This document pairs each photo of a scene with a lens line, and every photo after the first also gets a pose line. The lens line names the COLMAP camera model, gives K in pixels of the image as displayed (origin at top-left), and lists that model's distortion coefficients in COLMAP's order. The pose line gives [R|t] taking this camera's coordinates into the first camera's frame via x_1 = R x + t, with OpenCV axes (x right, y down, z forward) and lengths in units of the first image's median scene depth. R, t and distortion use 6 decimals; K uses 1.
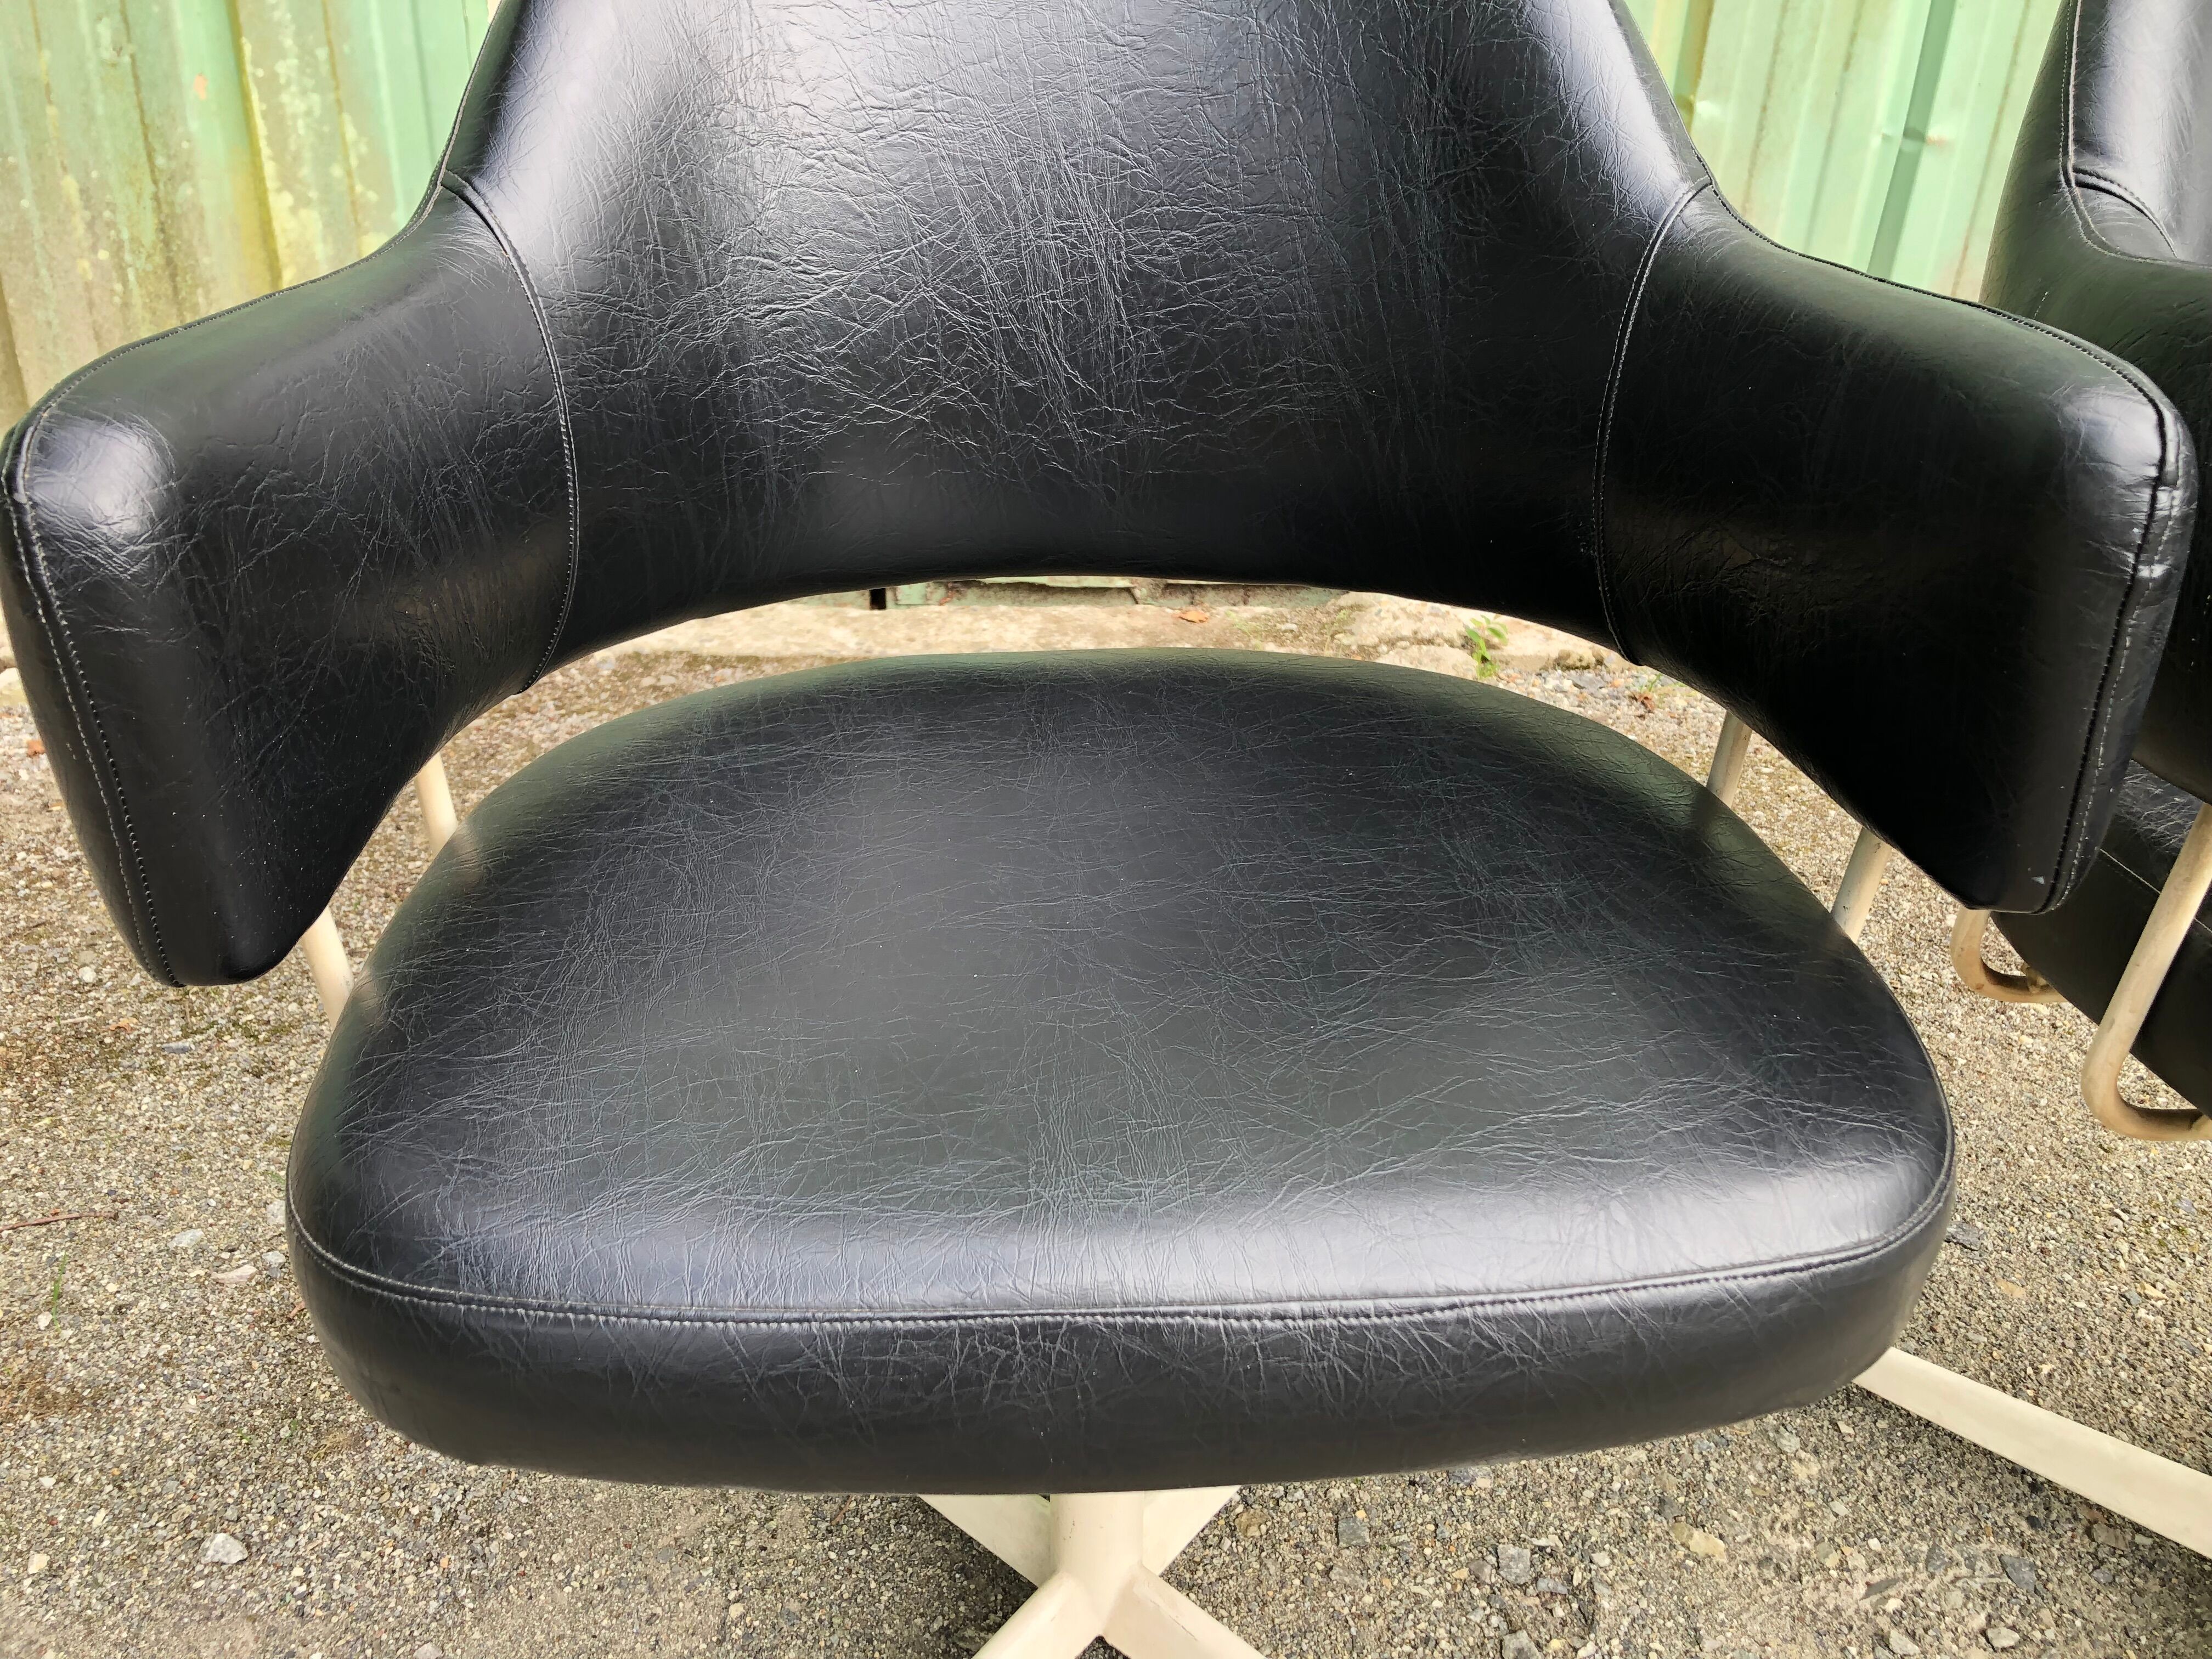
lens RADIAL K [[1838.4, 0, 1104.4], [0, 1838.4, 804.3], [0, 0, 1]] dist [0.015716, 0.000792]
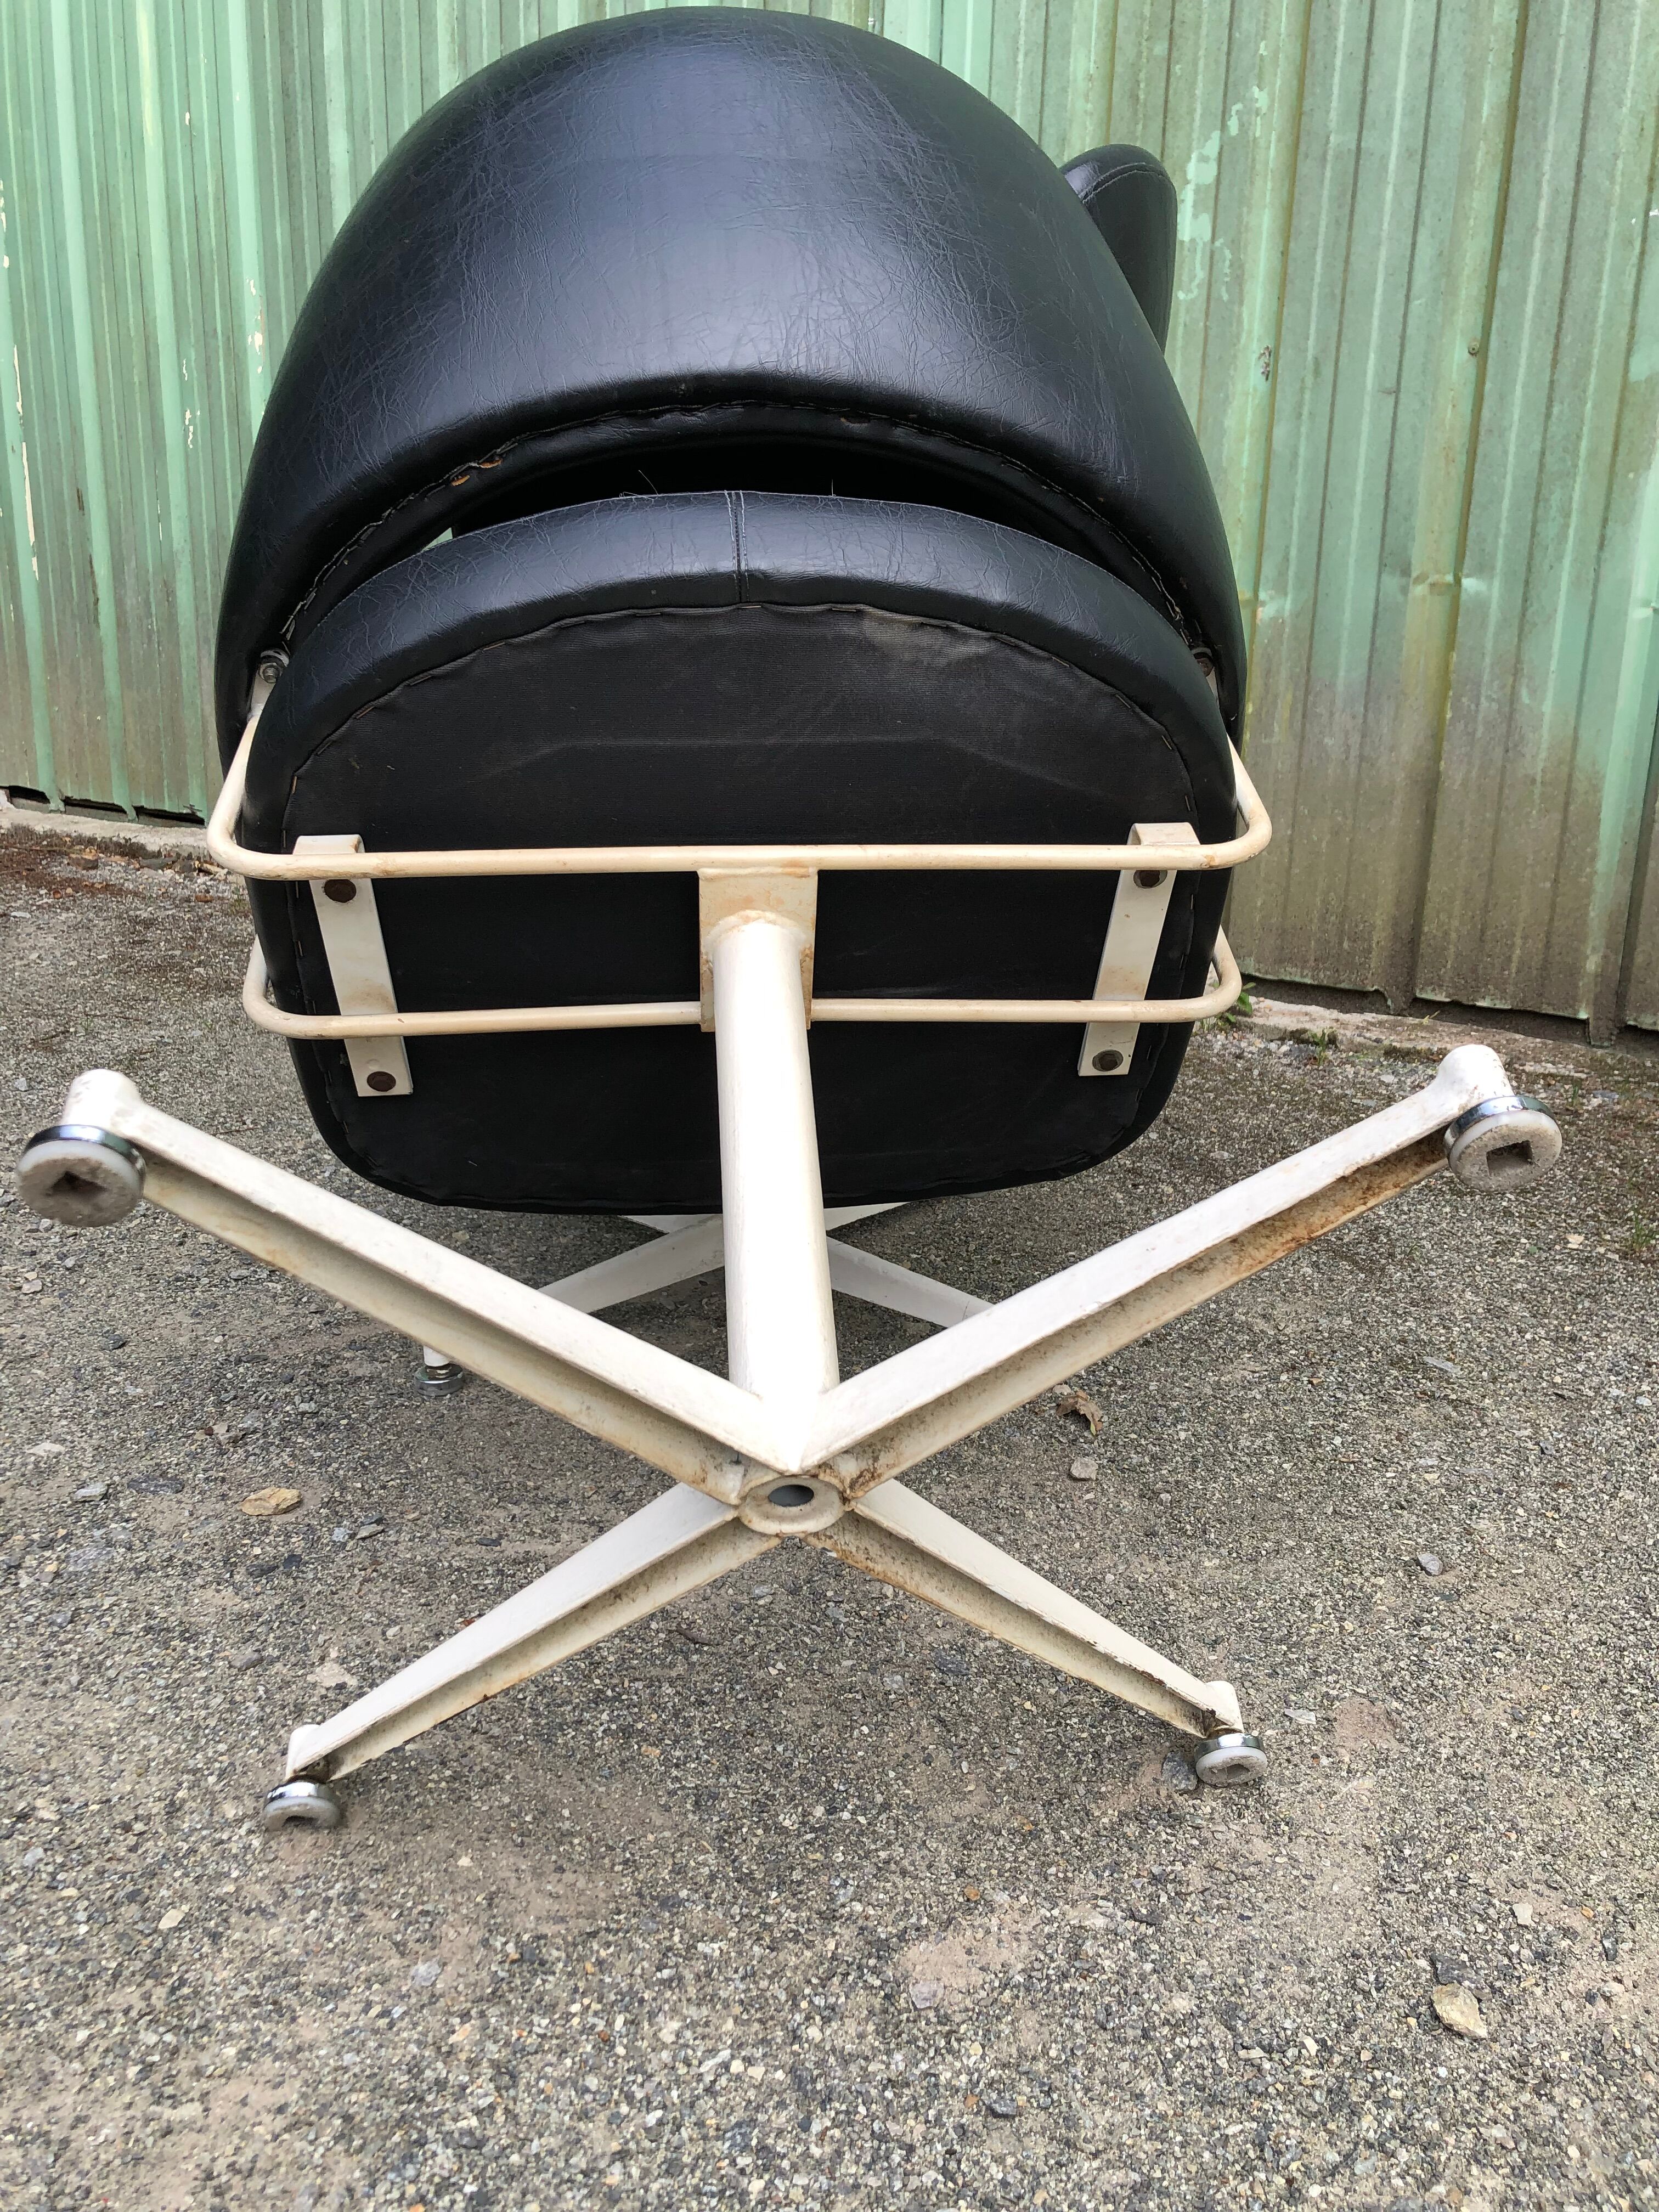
lens RADIAL K [[1838.4, 0, 827.3], [0, 1838.4, 1094.9], [0, 0, 1]] dist [0.015716, 0.000792]
pose [[0.747713, 0.152245, -0.646333, 1.656167], [-0.296413, 0.947527, -0.119715, 0.390547], [0.594192, 0.281093, 0.753606, -0.080587]]
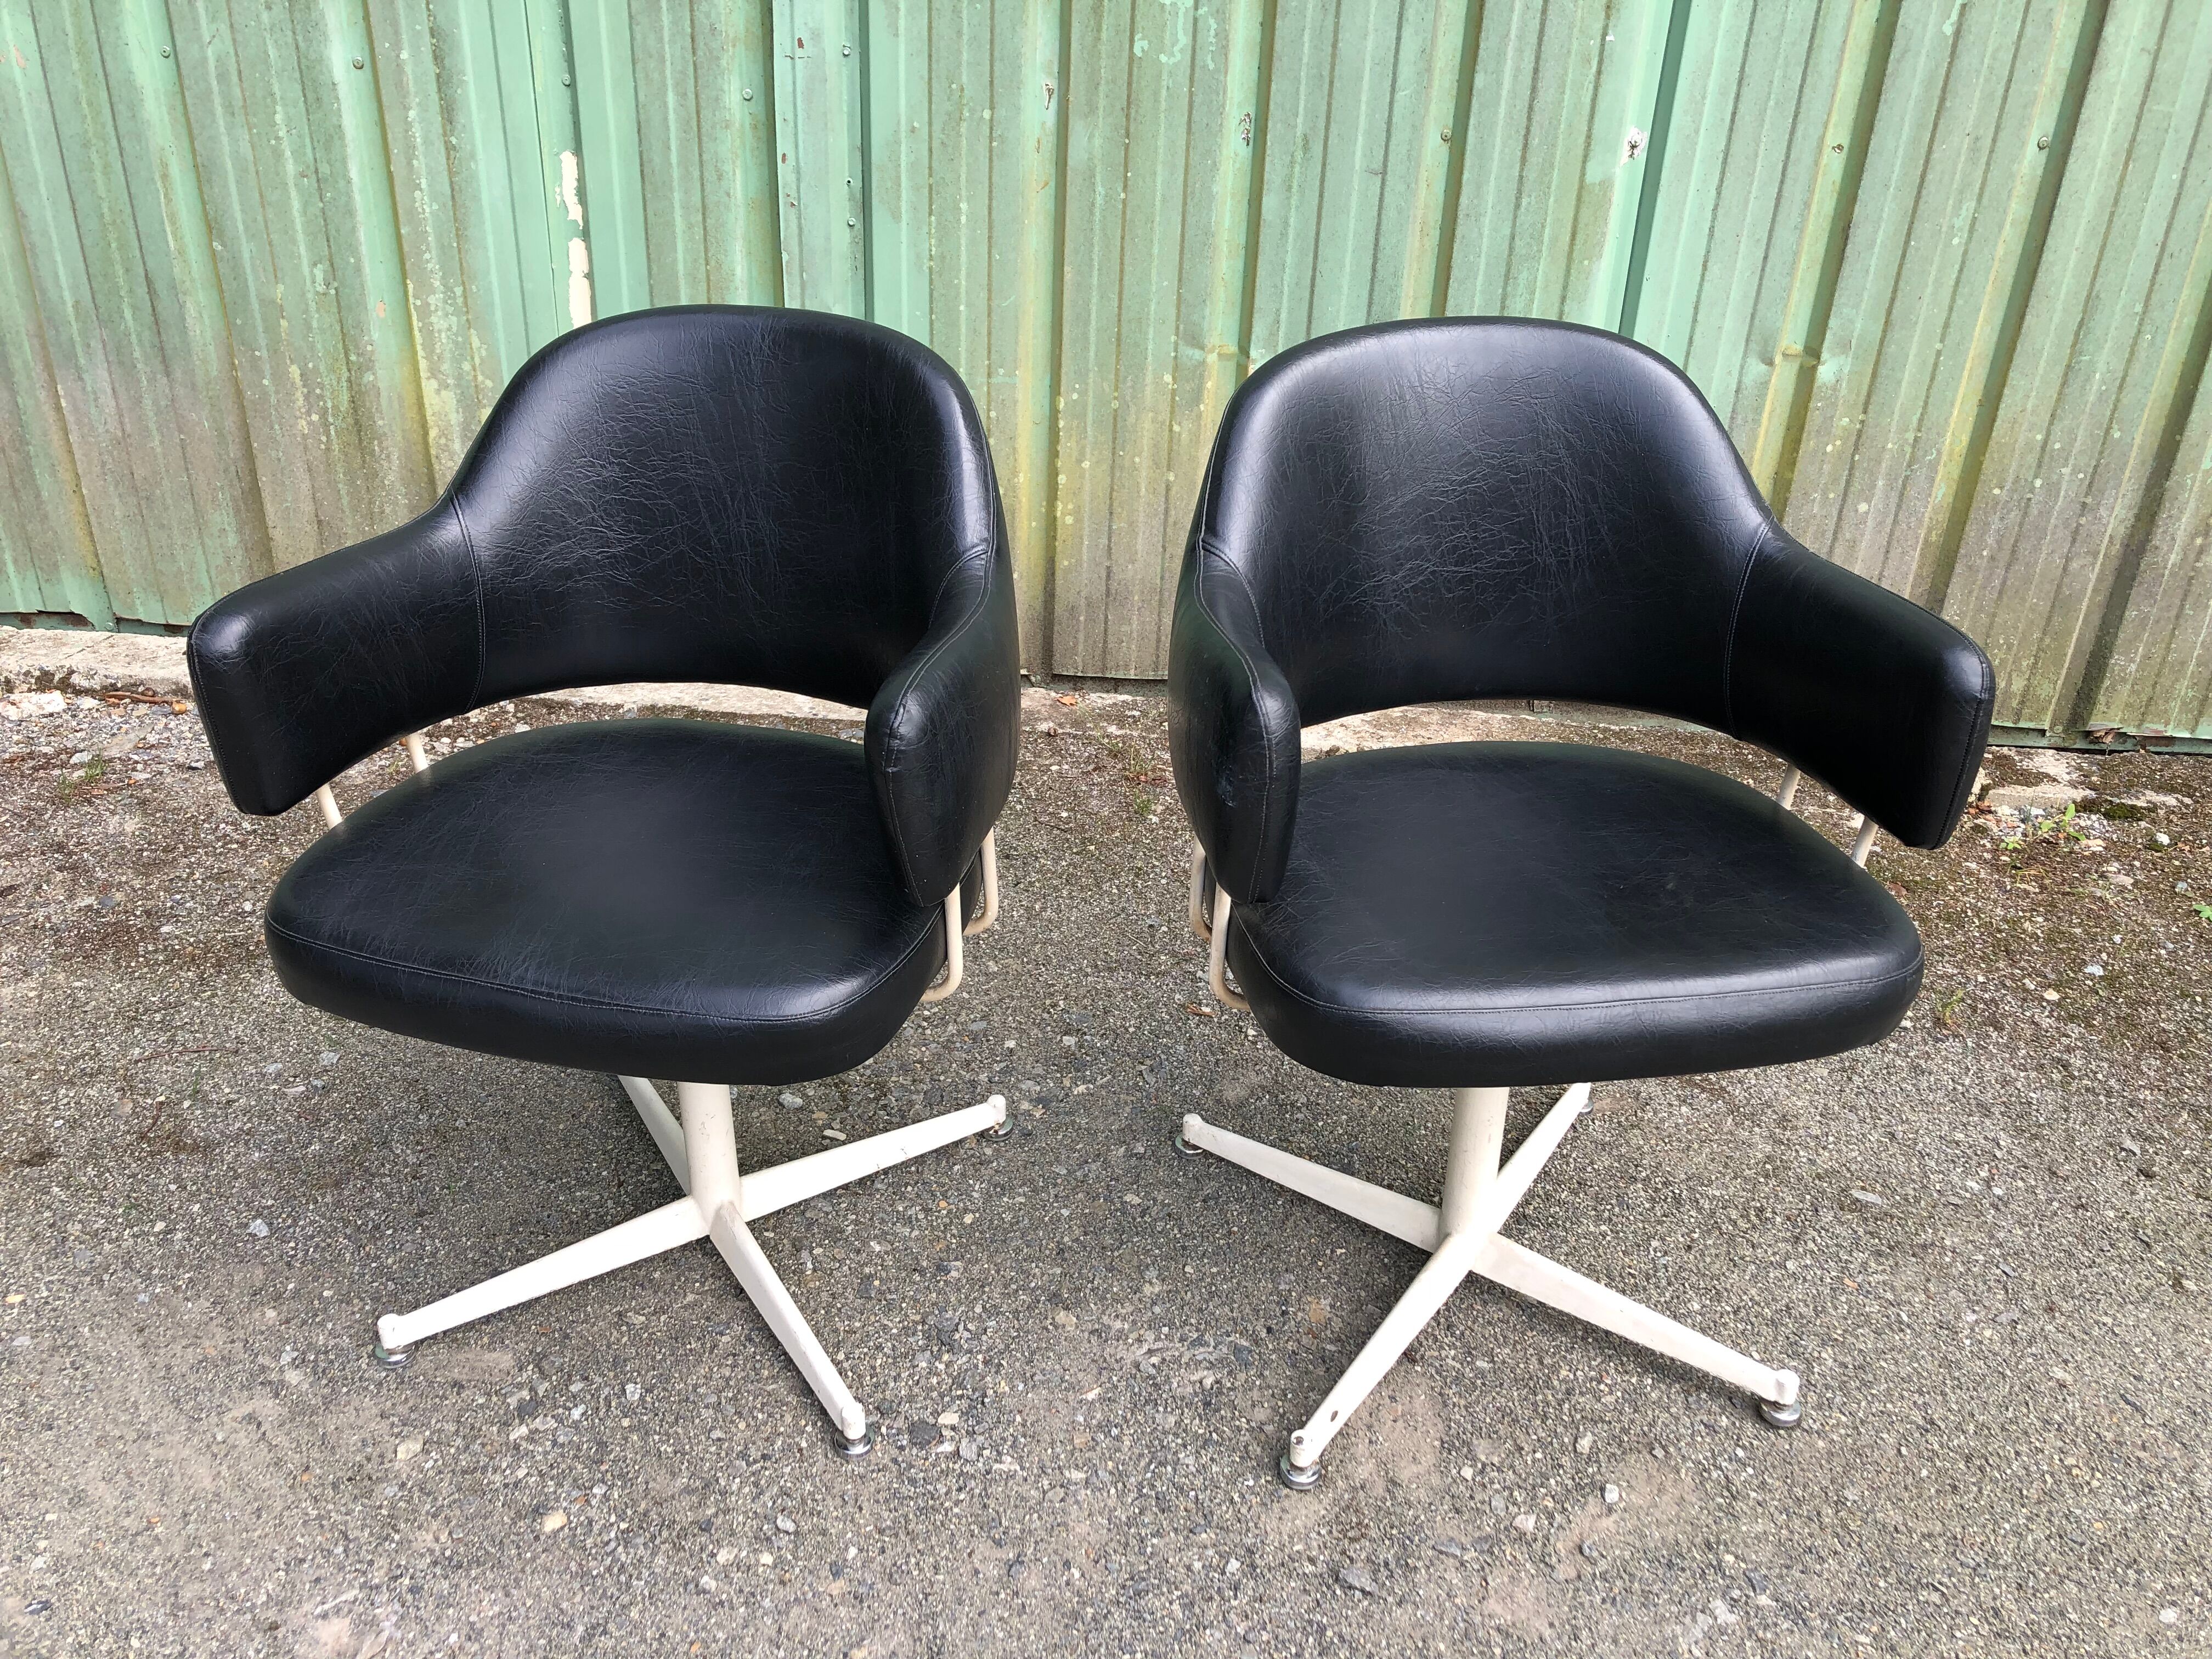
lens RADIAL K [[1838.4, 0, 1110.0], [0, 1838.4, 808.1], [0, 0, 1]] dist [0.015716, 0.000792]
pose [[0.987697, 0.072265, -0.138683, 0.583396], [-0.070624, 0.997363, 0.016725, -0.104320], [0.139526, -0.006725, 0.990196, -0.691919]]
